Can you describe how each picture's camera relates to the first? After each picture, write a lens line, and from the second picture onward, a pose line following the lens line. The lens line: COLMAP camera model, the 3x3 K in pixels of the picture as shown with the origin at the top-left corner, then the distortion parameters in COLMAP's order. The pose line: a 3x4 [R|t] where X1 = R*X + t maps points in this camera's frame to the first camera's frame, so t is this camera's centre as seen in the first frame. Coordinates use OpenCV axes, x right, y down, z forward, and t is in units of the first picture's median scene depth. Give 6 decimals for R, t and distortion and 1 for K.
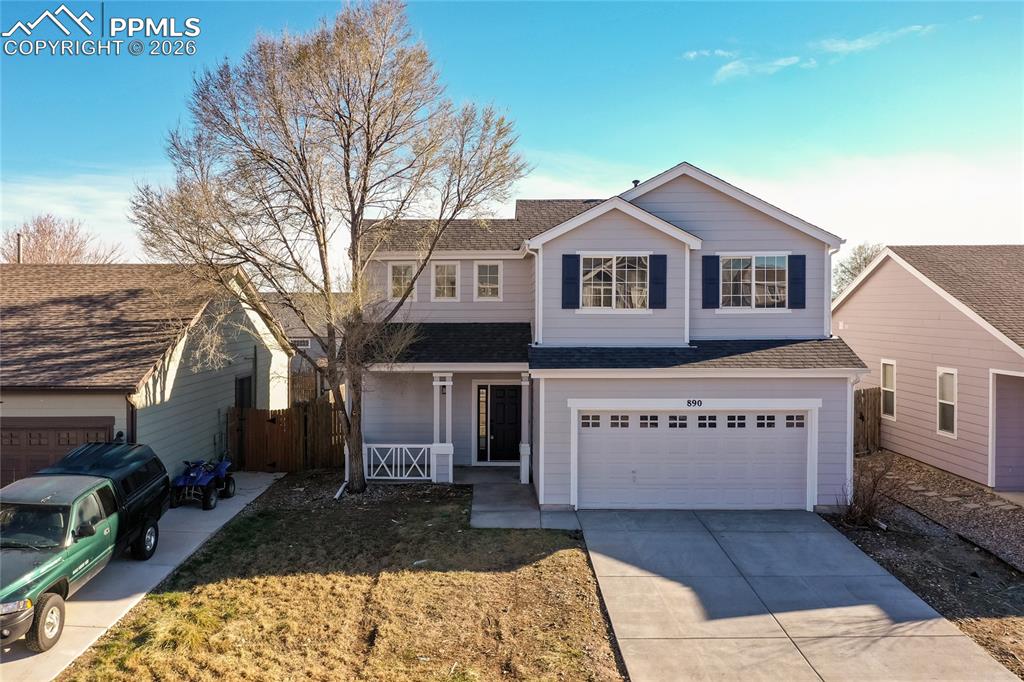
lens RADIAL K [[820.4, 0, 449.8], [0, 820.4, 339.4], [0, 0, 1]] dist [-0.003339, -0.000837]
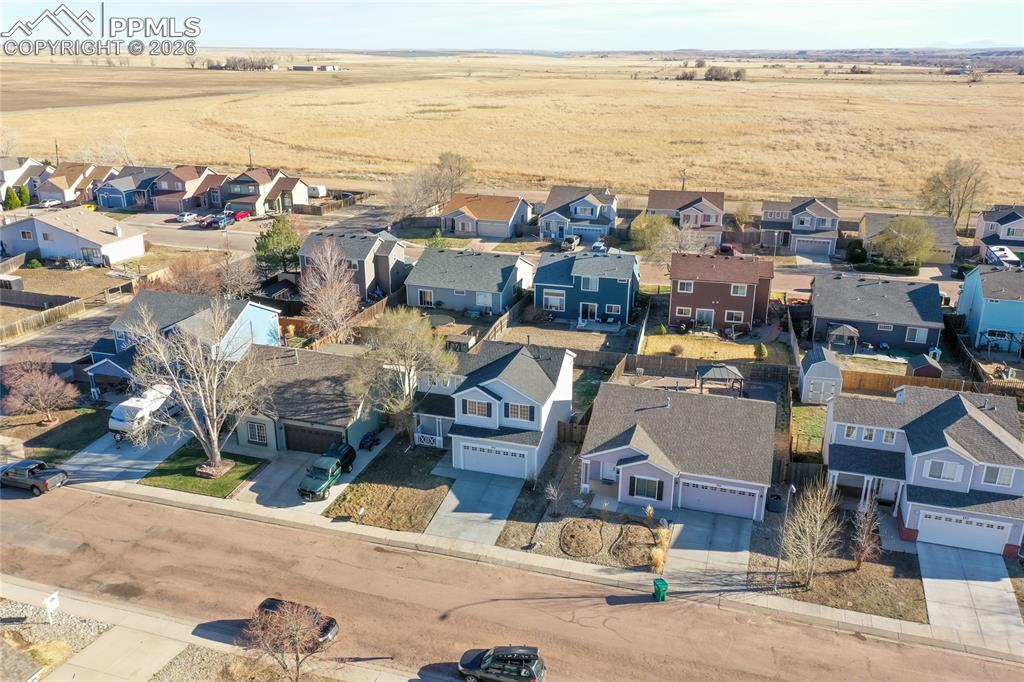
lens RADIAL K [[831.7, 0, 512.0], [0, 831.7, 341.0], [0, 0, 1]] dist [0.004114, 0.001479]
pose [[0.965899, 0.092268, -0.241922, 1.194369], [-0.012233, 0.949569, 0.313321, -1.471088], [0.258631, -0.299677, 0.918316, -2.109815]]
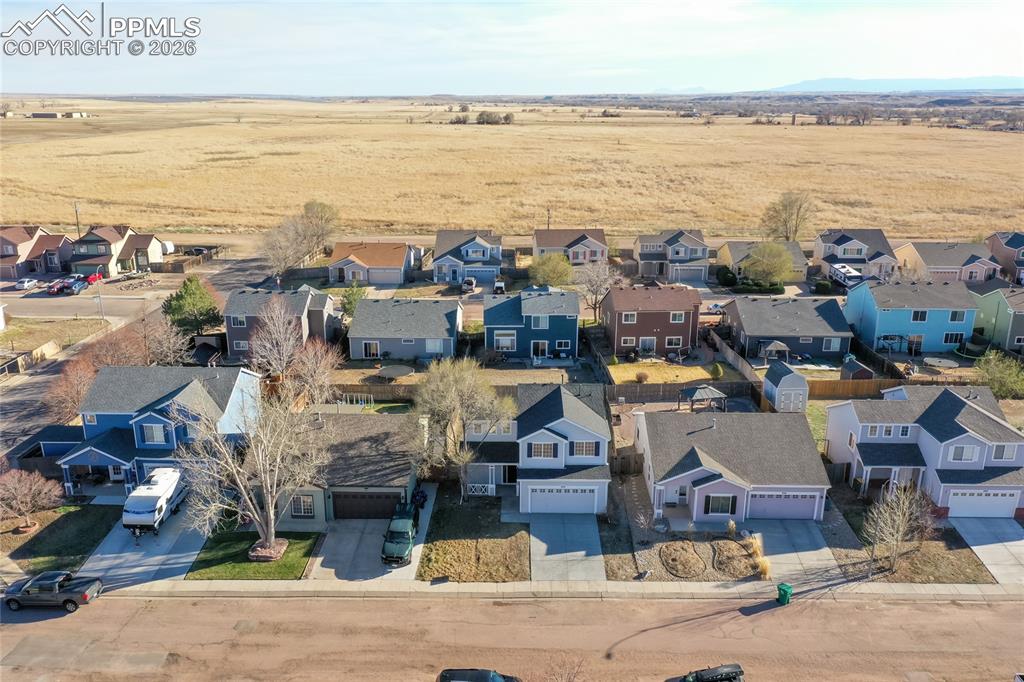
lens RADIAL K [[829.8, 0, 512.0], [0, 829.8, 341.0], [0, 0, 1]] dist [-0.002299, 0.002347]
pose [[0.999444, -0.002227, 0.033273, -0.043400], [-0.006669, 0.964268, 0.264846, -1.489141], [-0.032673, -0.264921, 0.963716, -2.303846]]
